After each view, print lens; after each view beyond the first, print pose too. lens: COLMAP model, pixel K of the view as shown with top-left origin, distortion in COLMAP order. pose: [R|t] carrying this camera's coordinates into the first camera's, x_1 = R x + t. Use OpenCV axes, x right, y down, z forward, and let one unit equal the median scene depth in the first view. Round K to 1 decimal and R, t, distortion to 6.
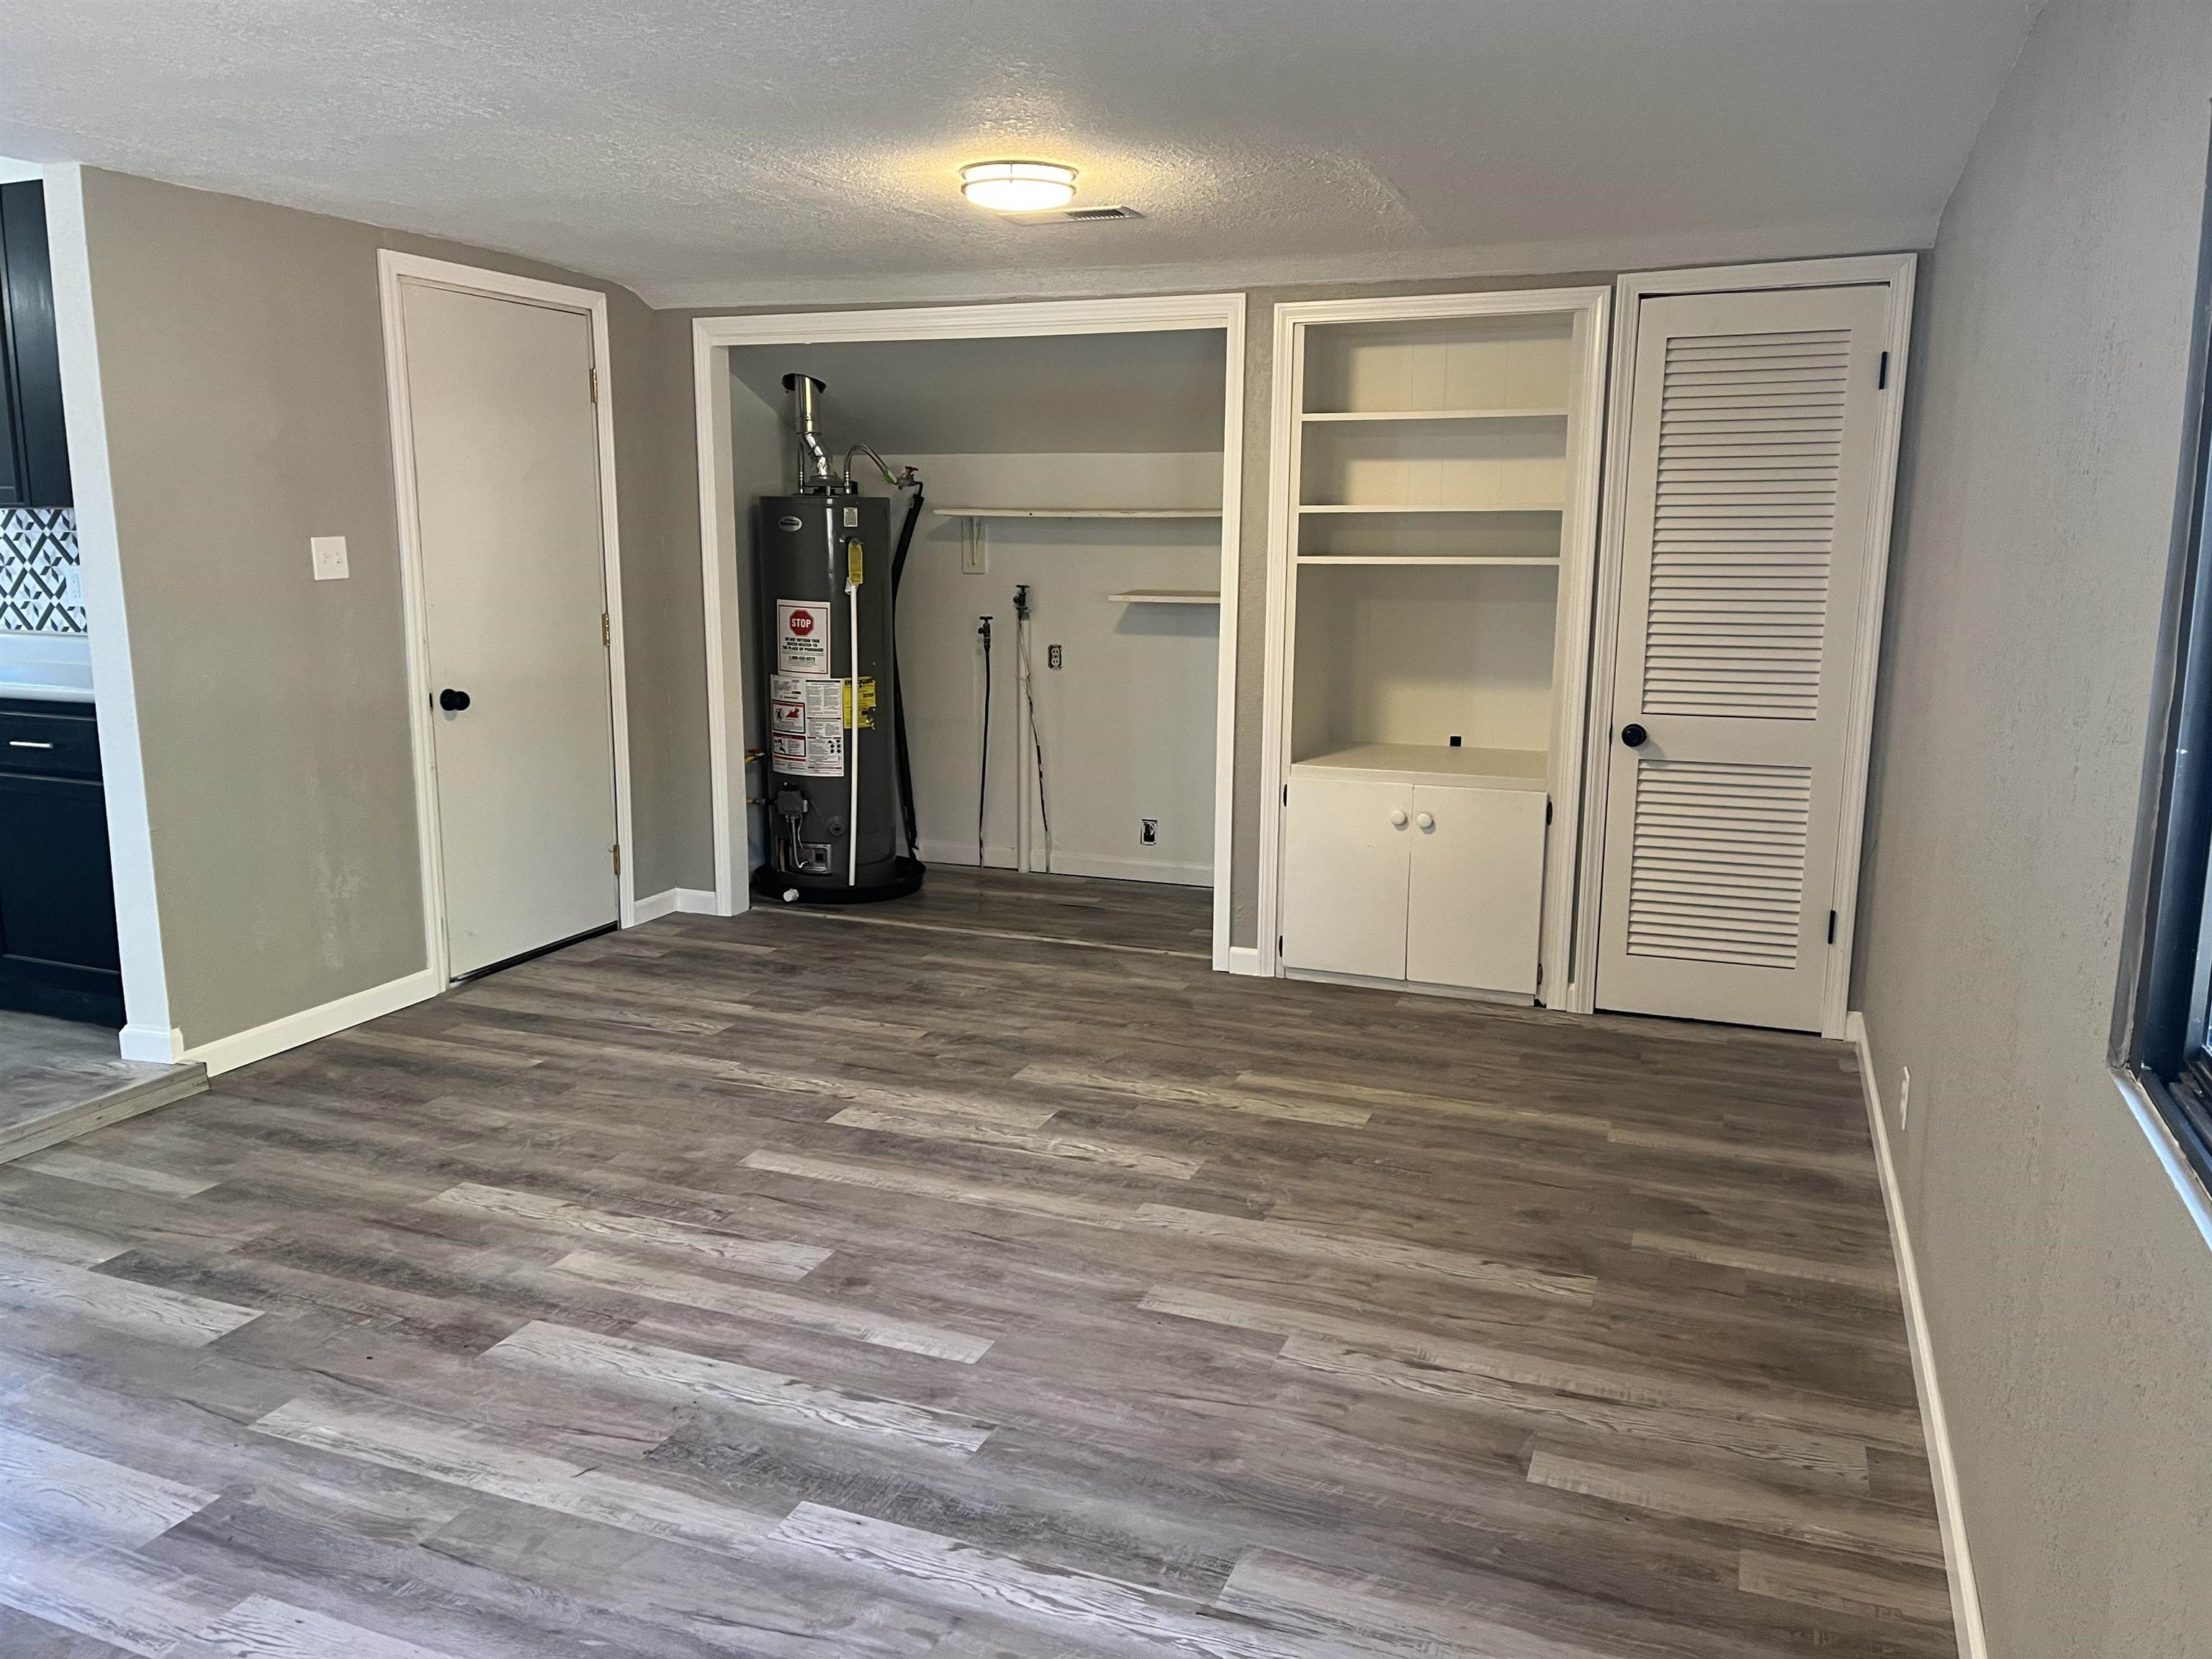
lens RADIAL K [[1674.8, 0, 1086.6], [0, 1674.8, 850.1], [0, 0, 1]] dist [0.080453, -0.099083]
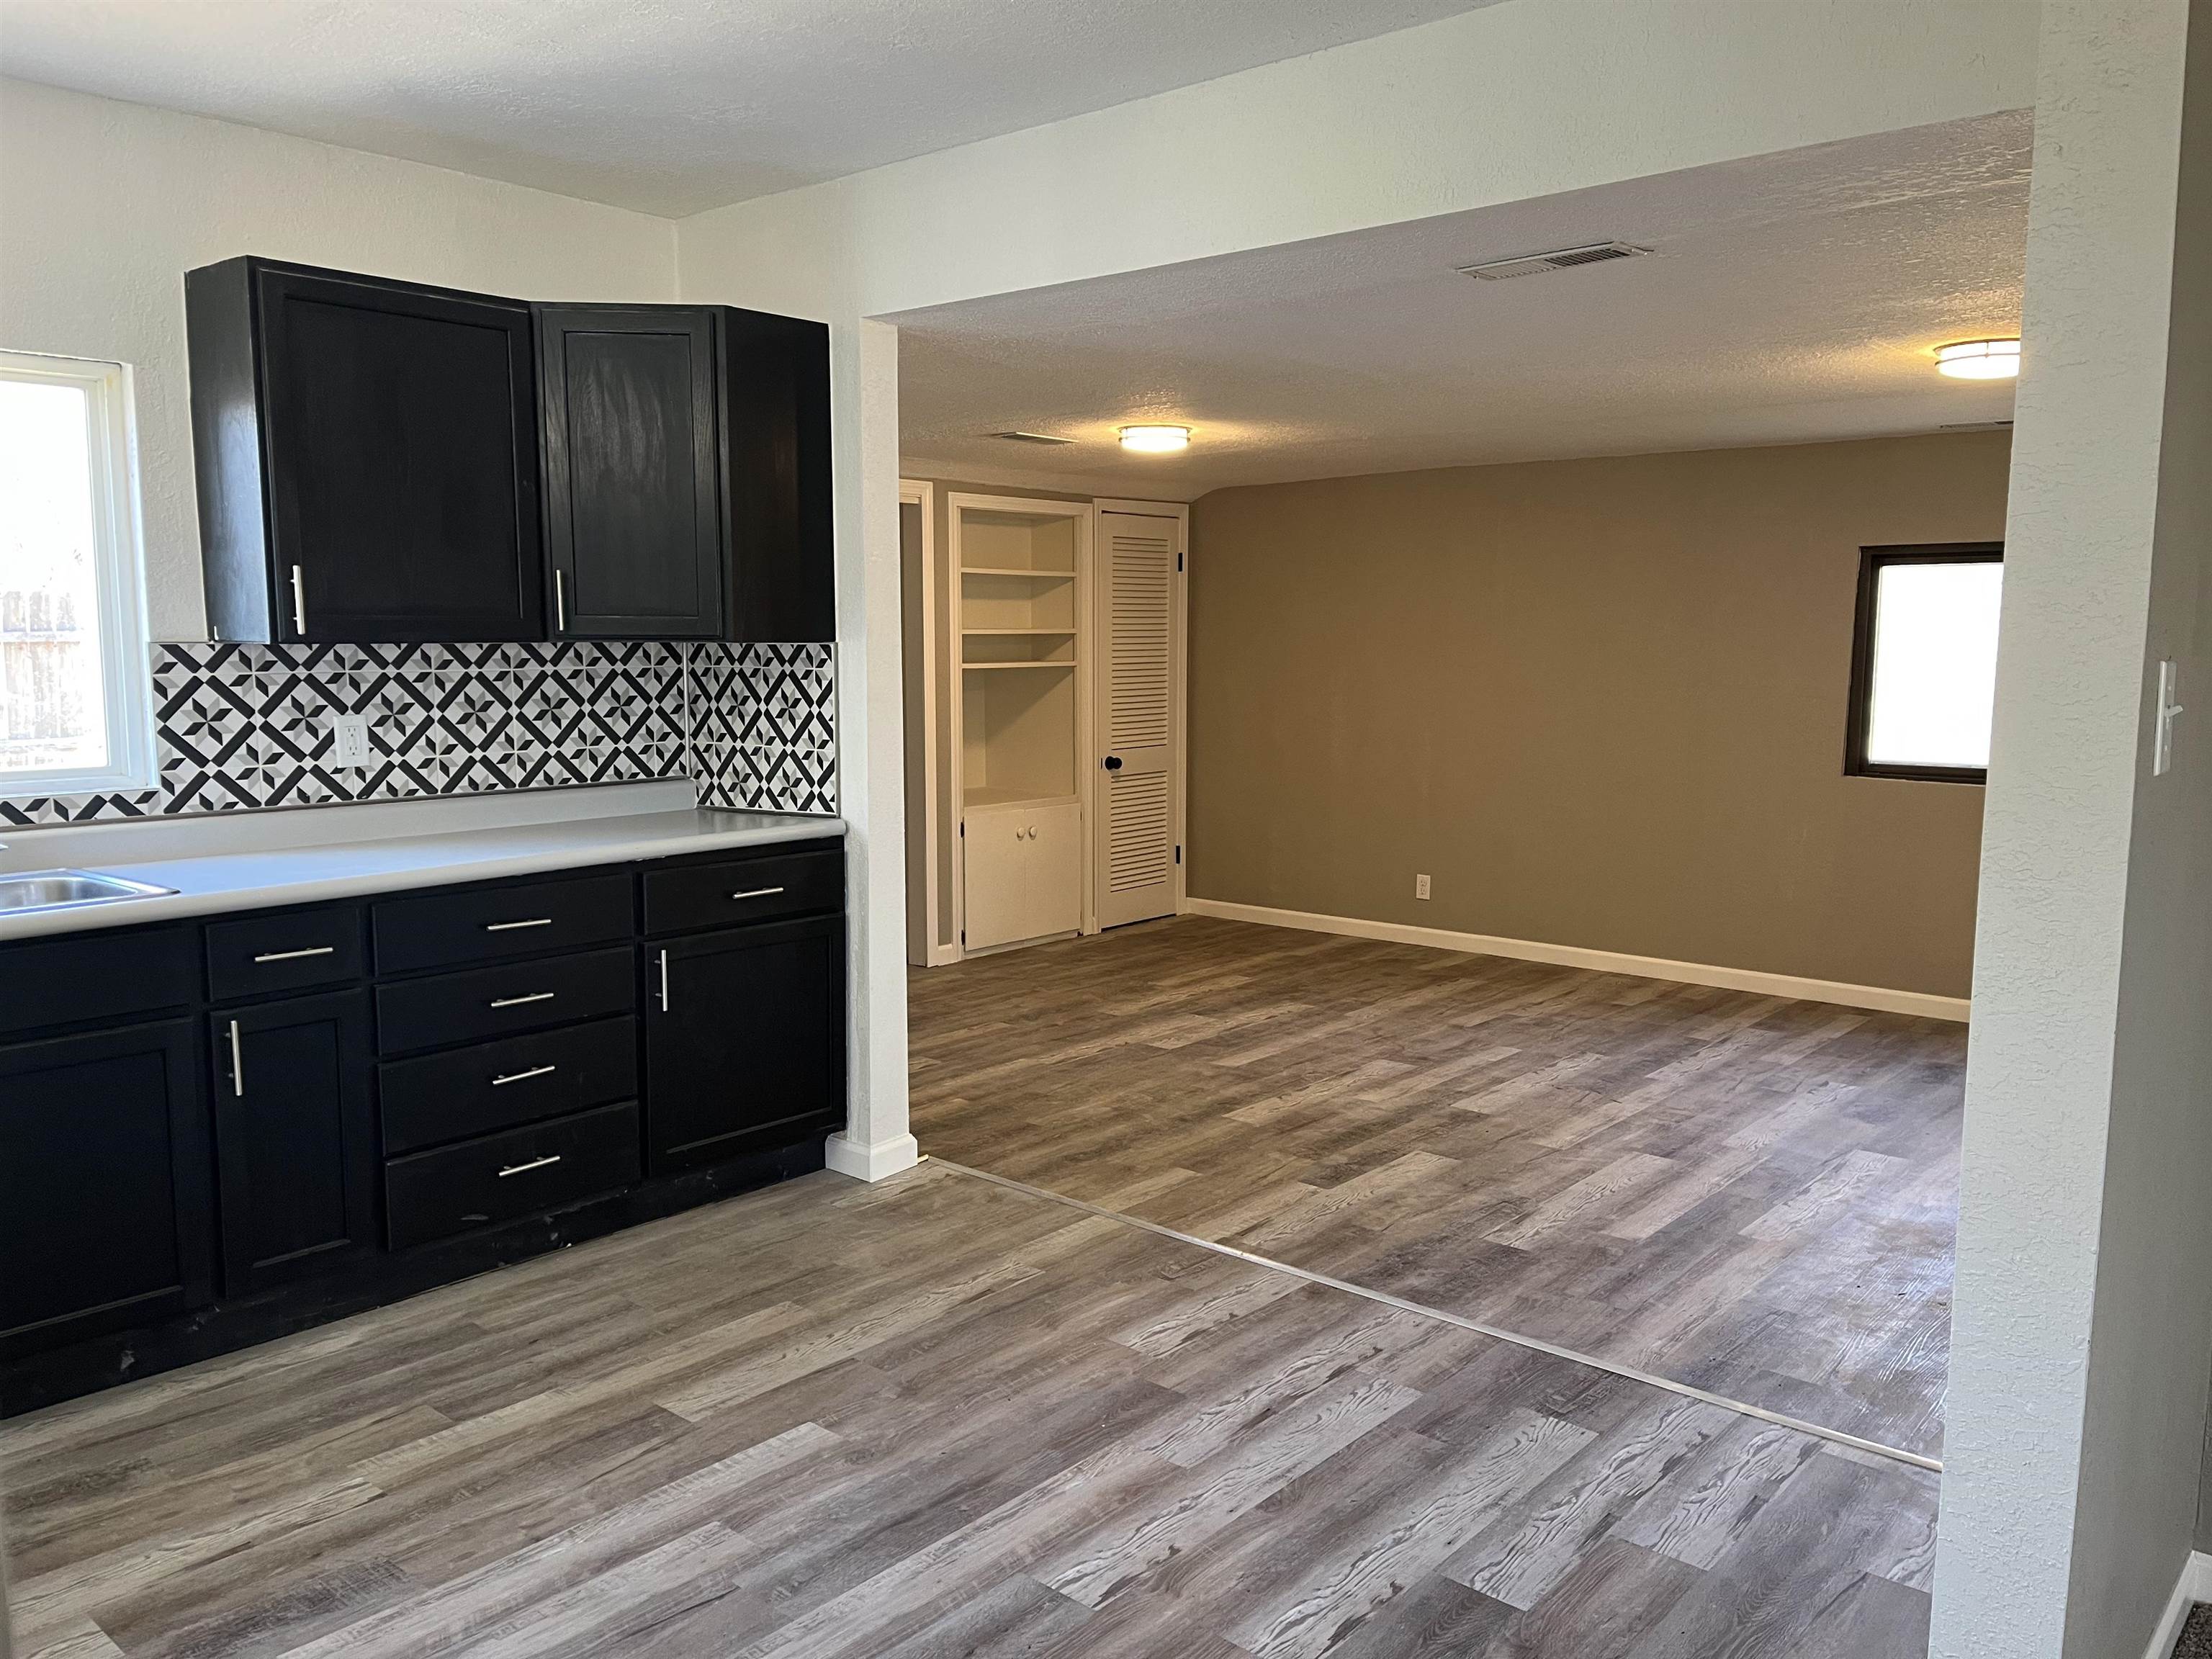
lens RADIAL K [[1674.8, 0, 1102.7], [0, 1674.8, 835.3], [0, 0, 1]] dist [0.080453, -0.099083]
pose [[0.317401, -0.119659, 0.940712, -1.457069], [0.179489, 0.981656, 0.064307, -0.120963], [-0.931150, 0.148436, 0.333056, 0.515042]]
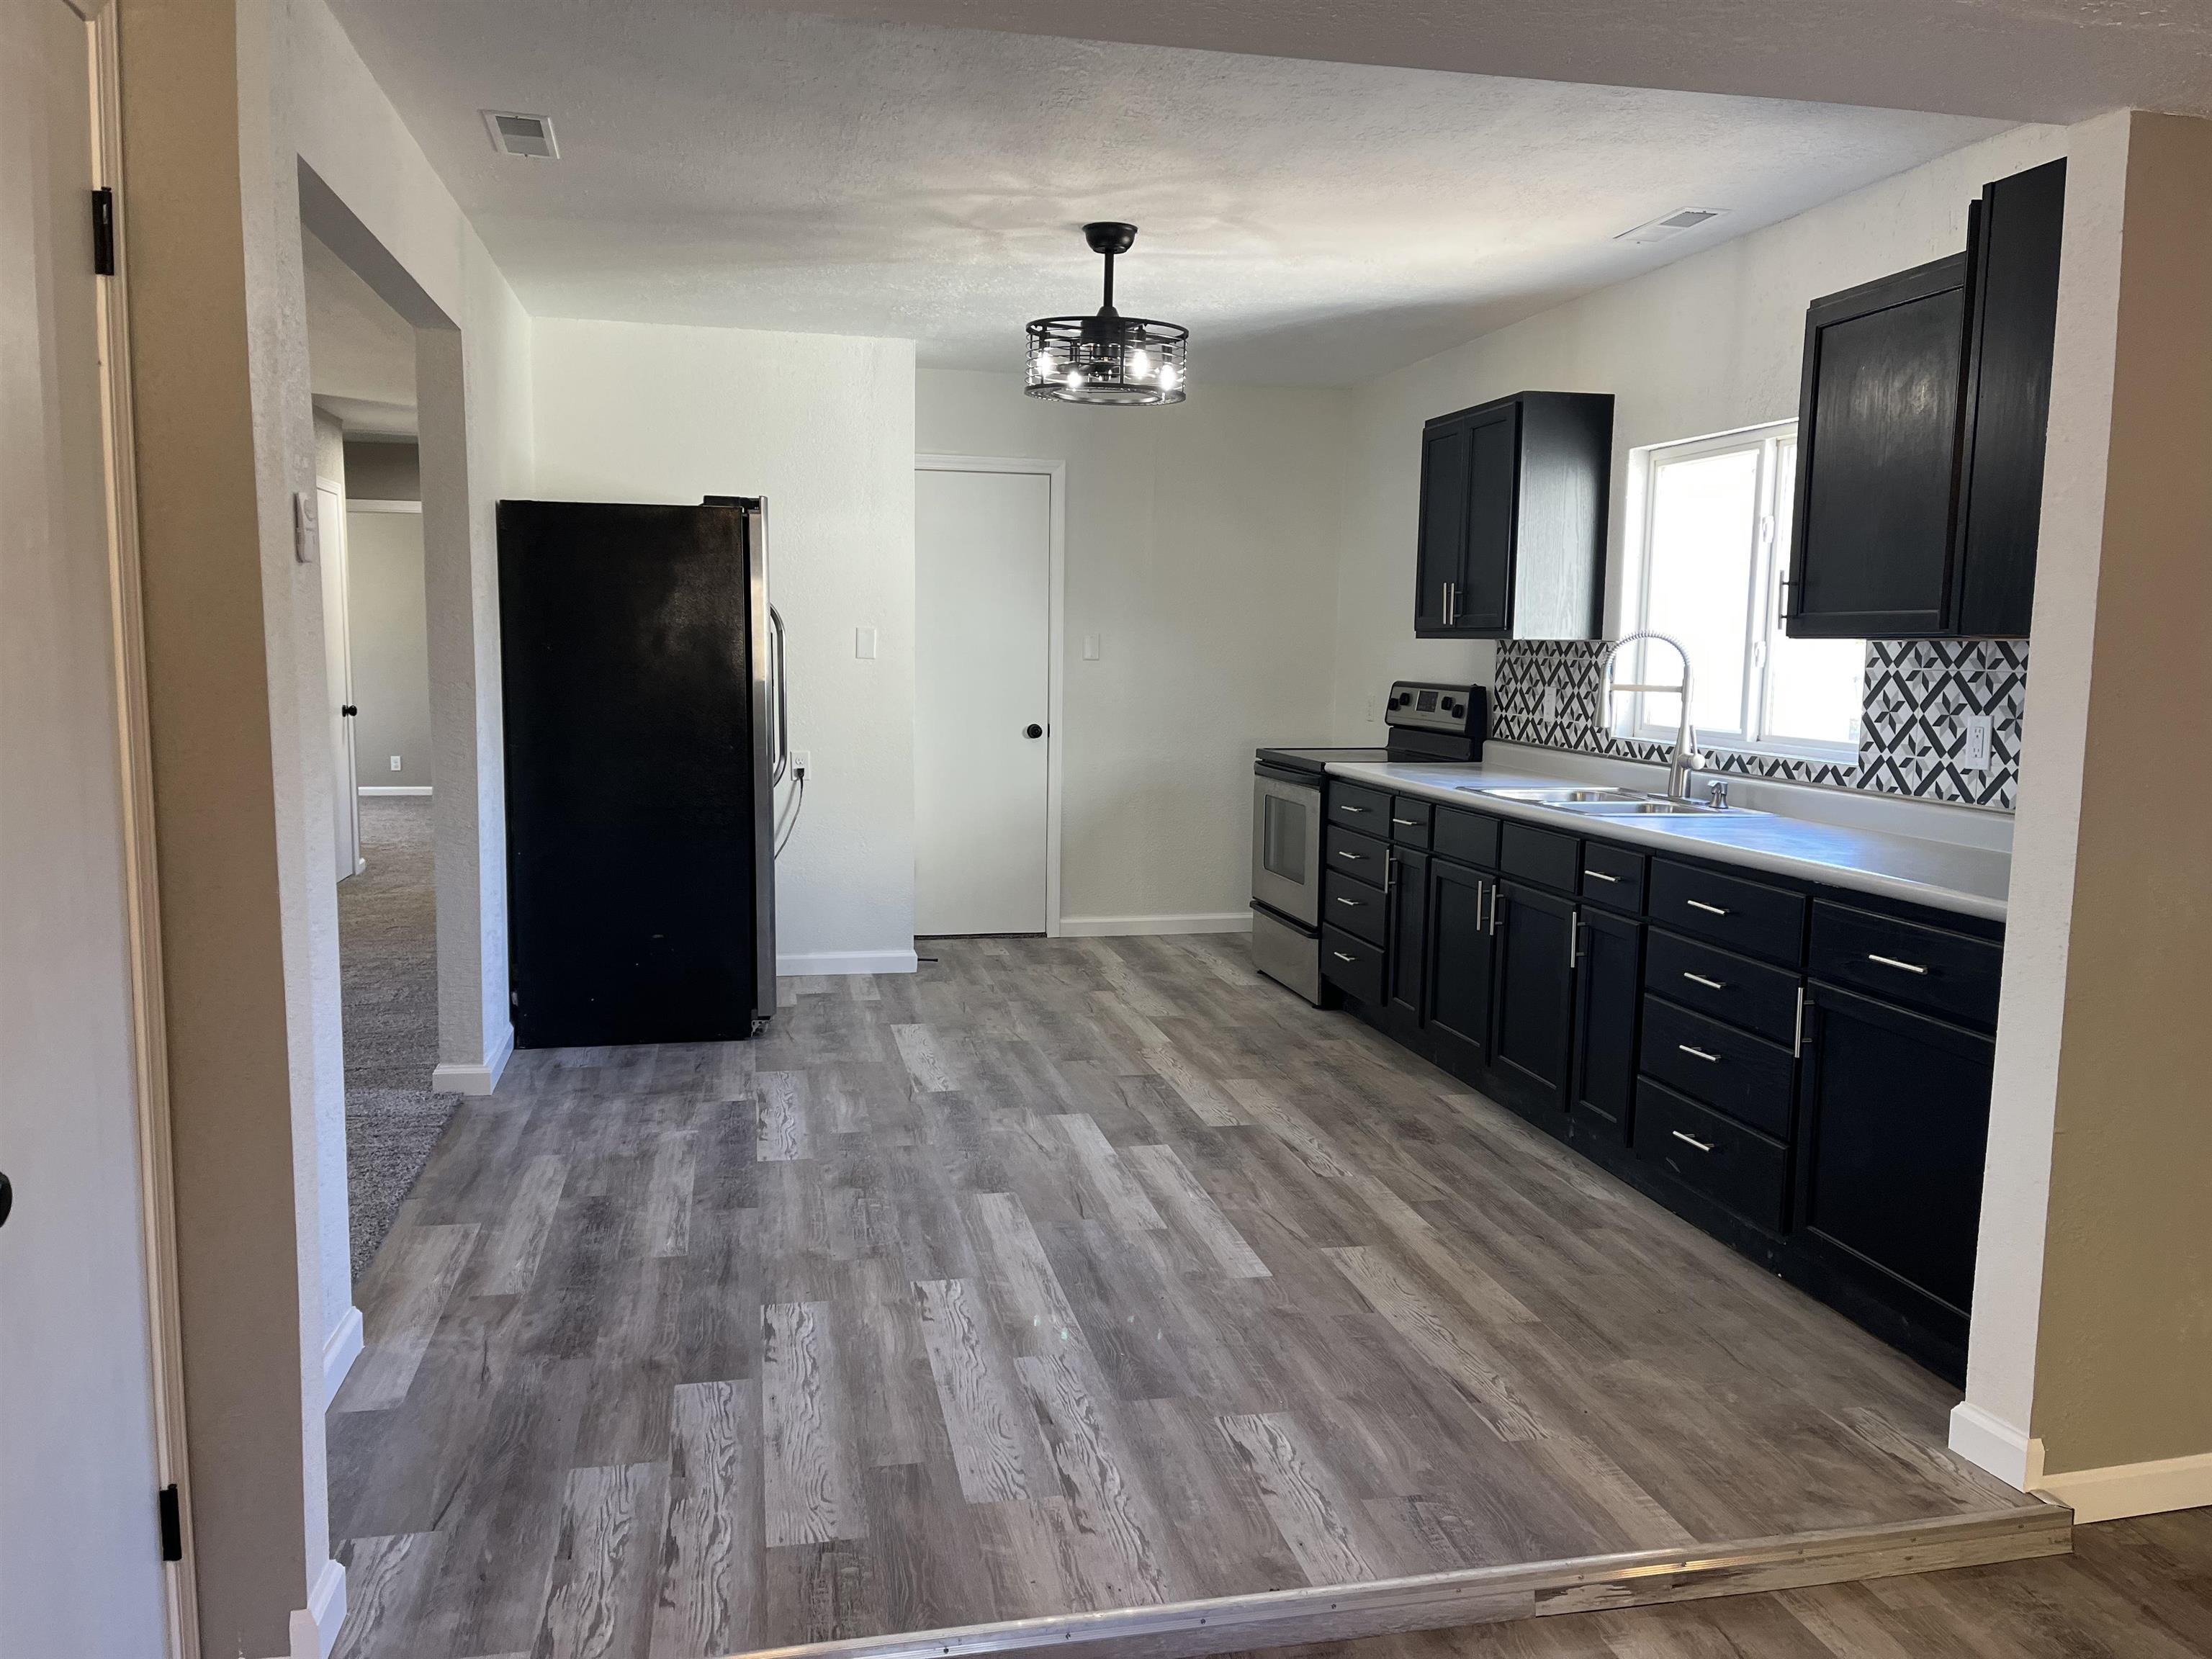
lens RADIAL K [[1674.8, 0, 1092.2], [0, 1674.8, 841.8], [0, 0, 1]] dist [0.080453, -0.099083]
pose [[0.560821, 0.100803, -0.821777, -0.231234], [-0.168268, 0.985723, 0.006080, -0.060925], [0.810657, 0.134869, 0.569776, 0.315163]]
